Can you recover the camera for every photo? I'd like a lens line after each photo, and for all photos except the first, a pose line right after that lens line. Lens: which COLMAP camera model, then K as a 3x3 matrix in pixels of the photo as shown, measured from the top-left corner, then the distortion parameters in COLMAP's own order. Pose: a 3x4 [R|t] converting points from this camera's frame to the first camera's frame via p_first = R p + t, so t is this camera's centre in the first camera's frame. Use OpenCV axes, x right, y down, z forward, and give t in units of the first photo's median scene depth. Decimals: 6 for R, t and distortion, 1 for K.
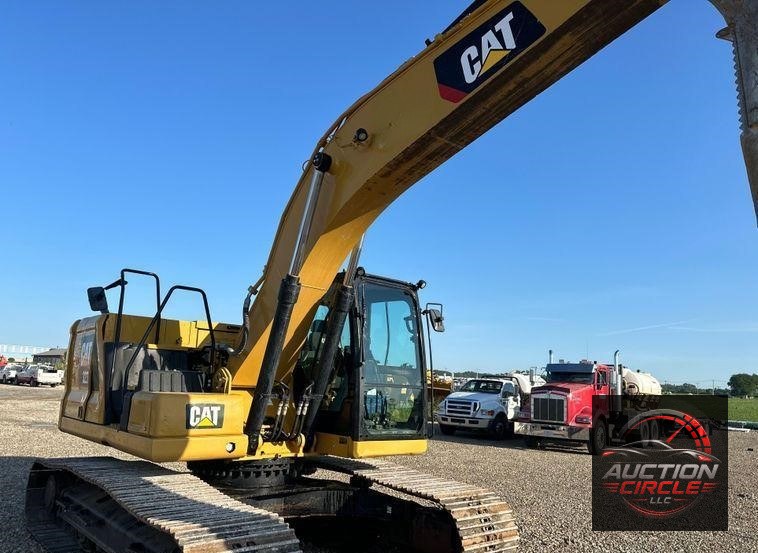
lens RADIAL K [[560.1, 0, 349.3], [0, 560.1, 295.5], [0, 0, 1]] dist [0.081890, -0.121355]
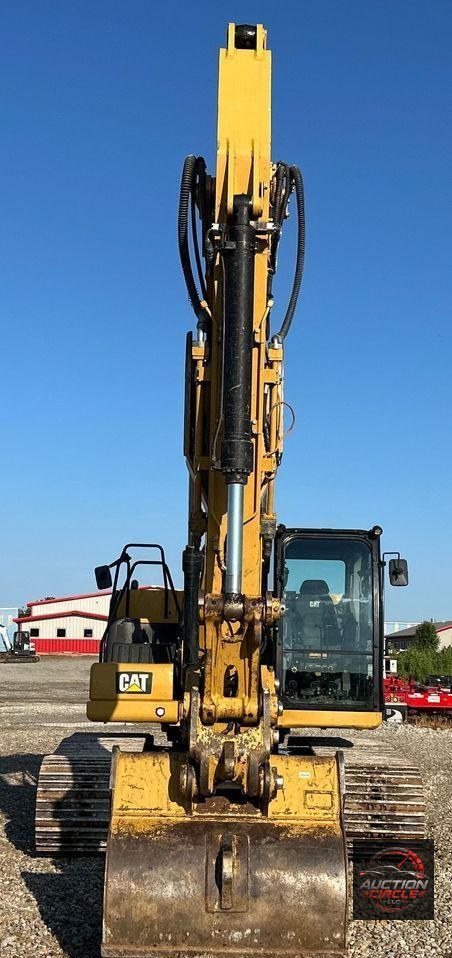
lens RADIAL K [[1172.7, 0, 226.0], [0, 1172.7, 479.0], [0, 0, 1]] dist [0.004358, -0.011347]
pose [[0.777984, -0.124929, -0.615739, 1.196742], [0.111681, 0.991922, -0.060145, -0.020262], [0.618279, -0.021975, 0.785652, -0.603603]]
